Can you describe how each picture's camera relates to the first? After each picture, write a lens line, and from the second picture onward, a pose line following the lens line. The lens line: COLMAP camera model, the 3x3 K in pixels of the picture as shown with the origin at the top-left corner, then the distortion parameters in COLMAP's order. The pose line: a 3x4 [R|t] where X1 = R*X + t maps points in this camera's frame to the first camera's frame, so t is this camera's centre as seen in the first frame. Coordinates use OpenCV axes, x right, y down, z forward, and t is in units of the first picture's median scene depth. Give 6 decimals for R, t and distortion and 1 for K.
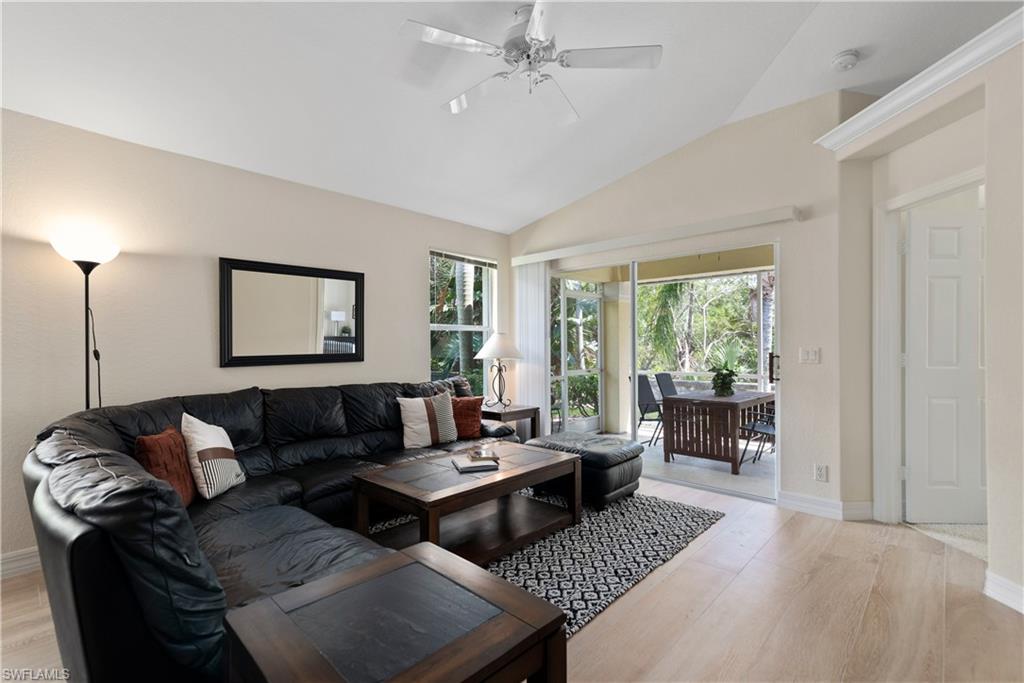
lens RADIAL K [[461.5, 0, 512.0], [0, 461.5, 341.5], [0, 0, 1]] dist [0.012129, 0.000185]
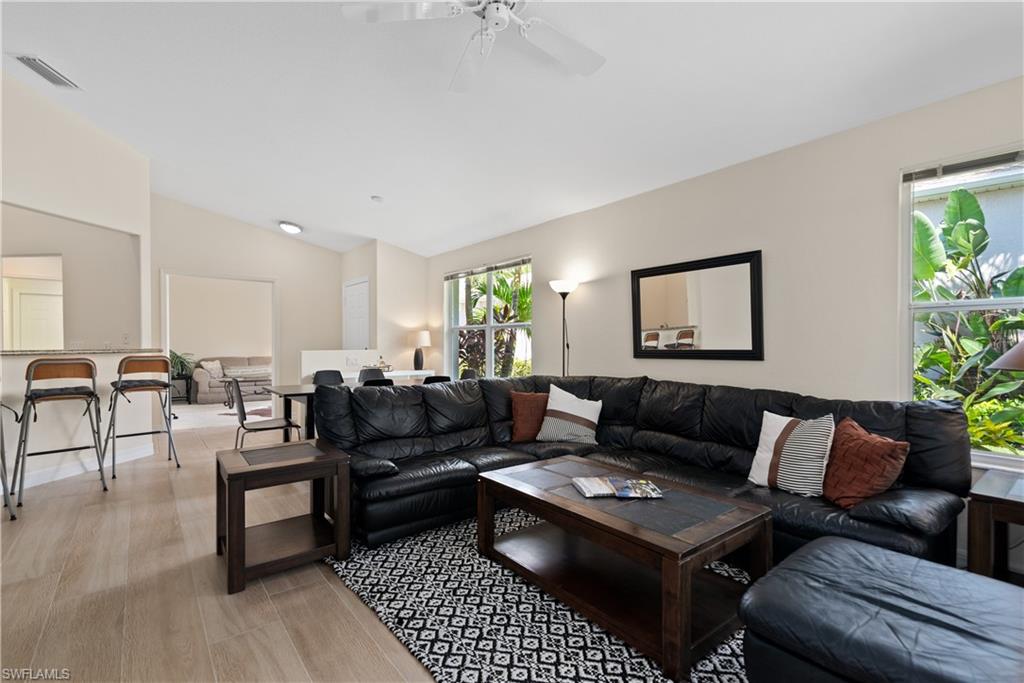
lens RADIAL K [[461.5, 0, 512.0], [0, 461.5, 341.5], [0, 0, 1]] dist [0.012129, 0.000185]
pose [[-0.140623, 0.005970, -0.990045, 0.662100], [0.010196, 0.999938, 0.004581, 0.002159], [0.990011, -0.009451, -0.140675, 0.854284]]
